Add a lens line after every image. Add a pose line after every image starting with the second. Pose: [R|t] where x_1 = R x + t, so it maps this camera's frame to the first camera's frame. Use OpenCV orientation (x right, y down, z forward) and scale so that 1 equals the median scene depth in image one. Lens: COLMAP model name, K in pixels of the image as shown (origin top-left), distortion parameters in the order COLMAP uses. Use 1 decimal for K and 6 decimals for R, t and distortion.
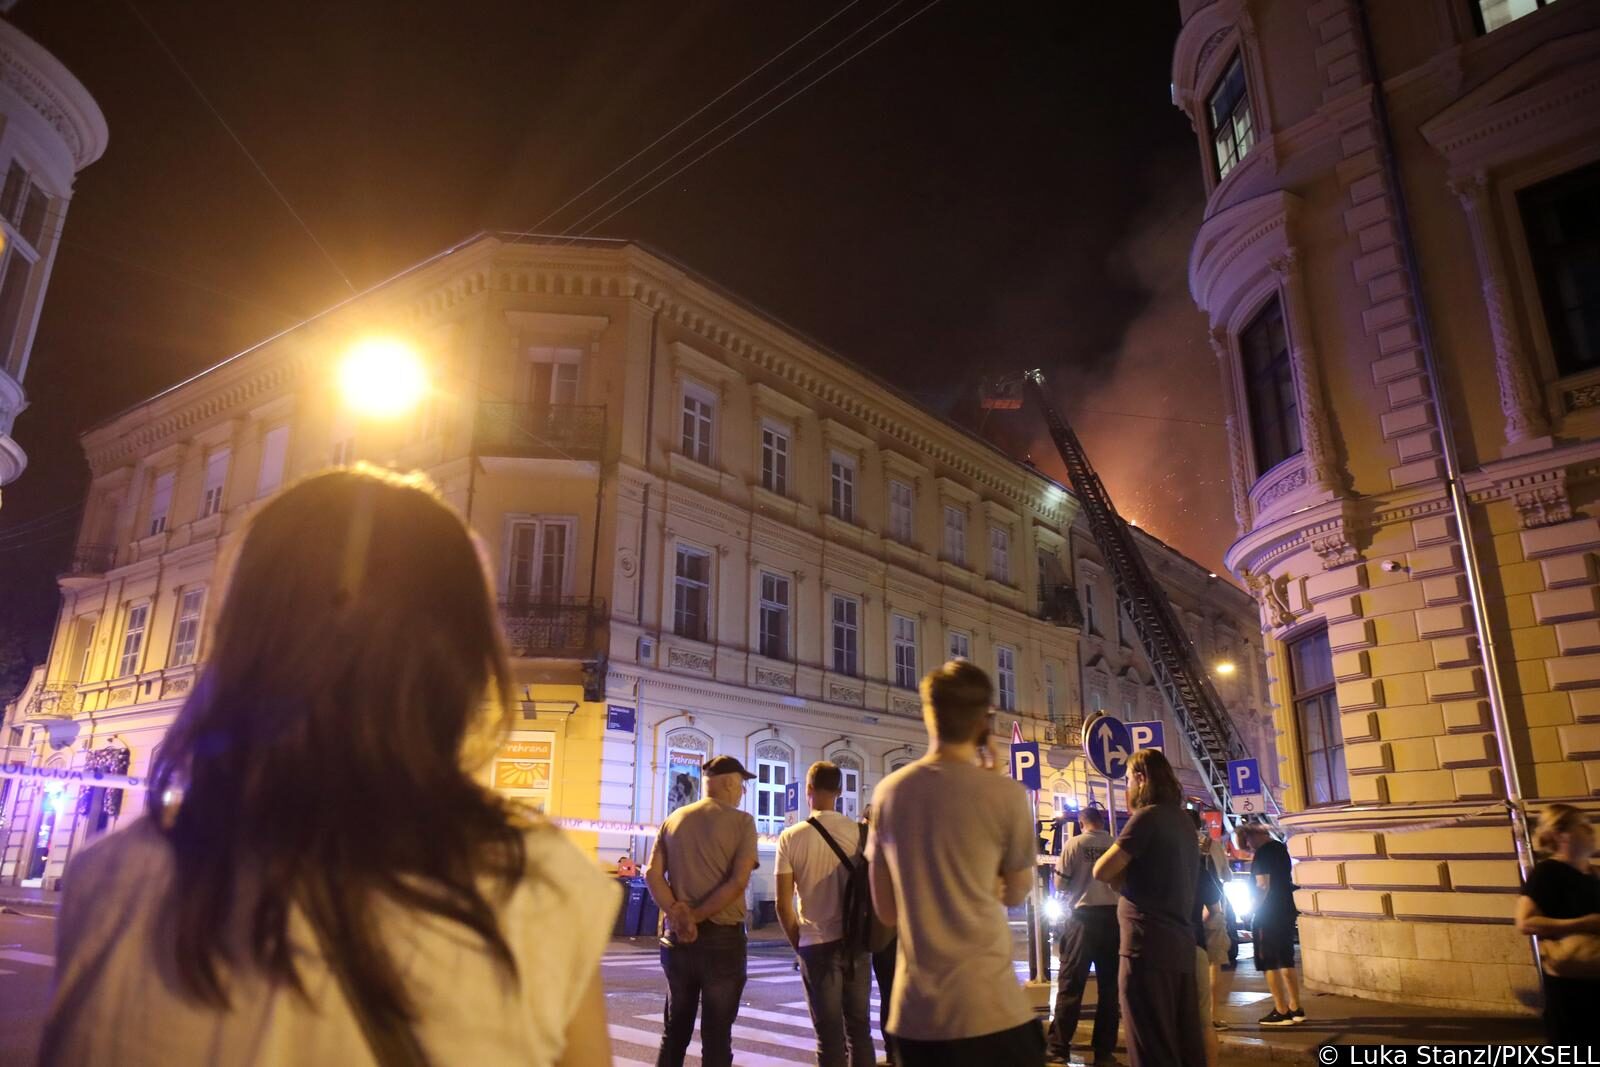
lens RADIAL K [[1108.4, 0, 800.0], [0, 1108.4, 533.5], [0, 0, 1]] dist [-0.086466, 0.066146]
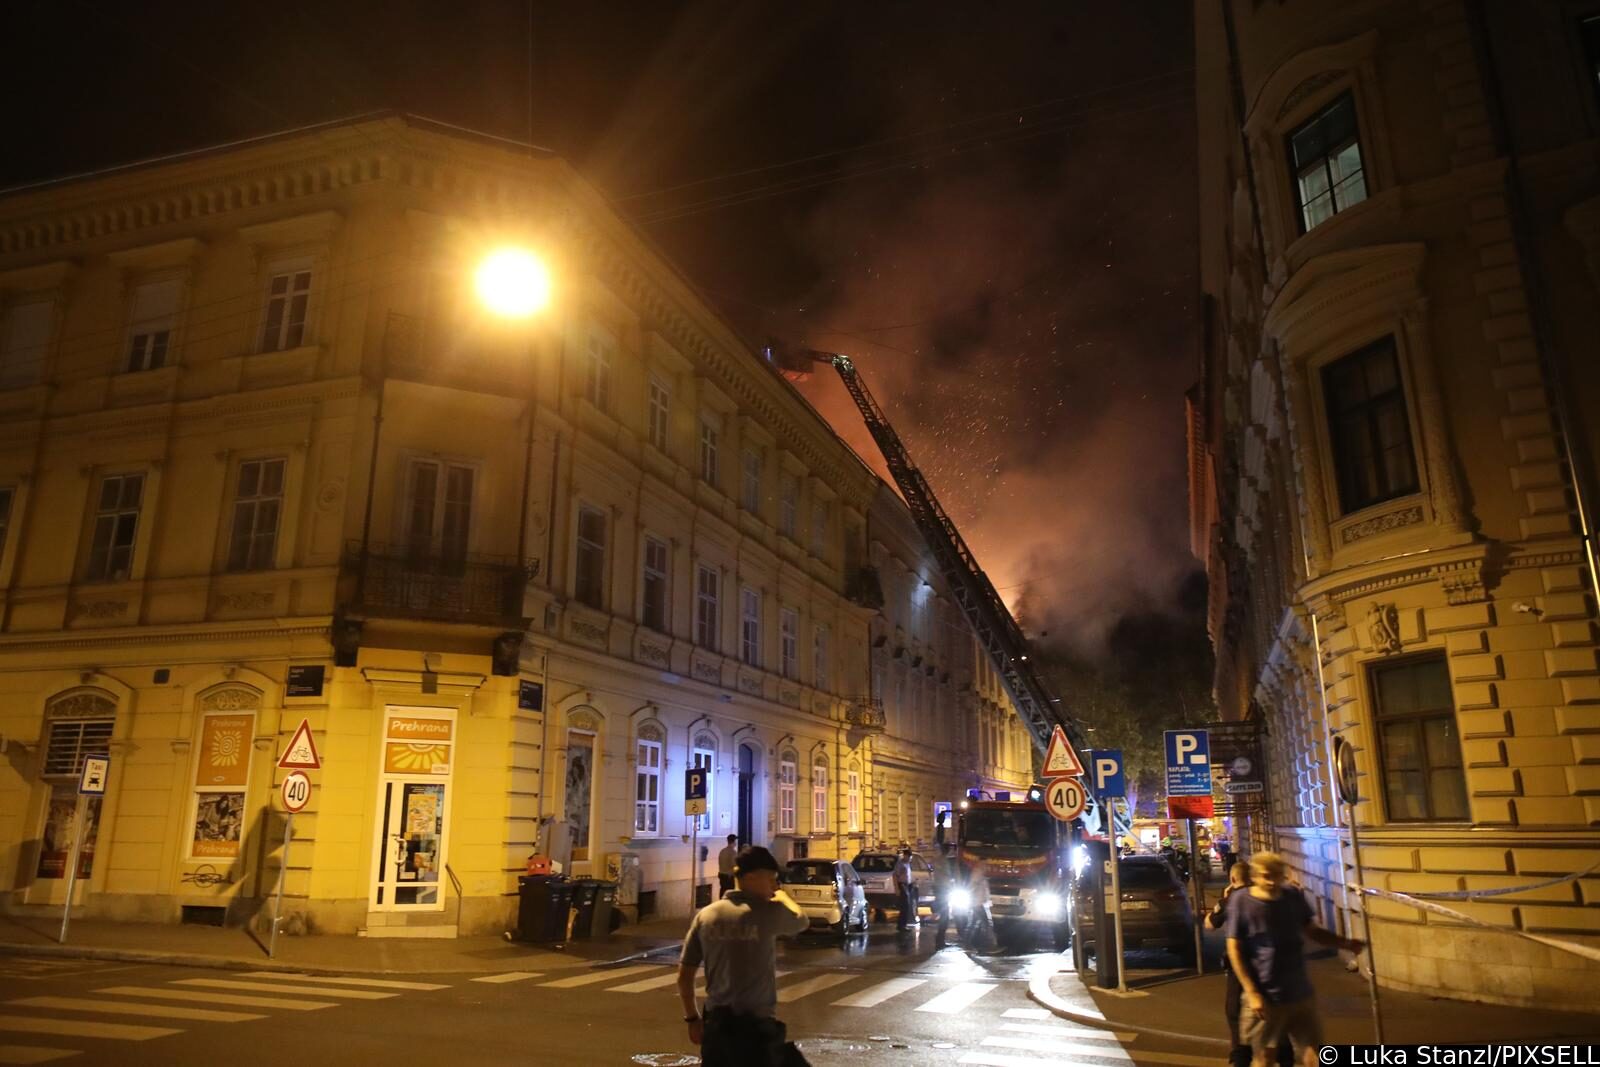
lens RADIAL K [[1108.4, 0, 800.0], [0, 1108.4, 533.5], [0, 0, 1]] dist [-0.086466, 0.066146]
pose [[0.942878, 0.080394, 0.323292, -0.257498], [-0.092636, 0.995443, 0.022632, -0.000898], [-0.319999, -0.051288, 0.946029, 0.106809]]
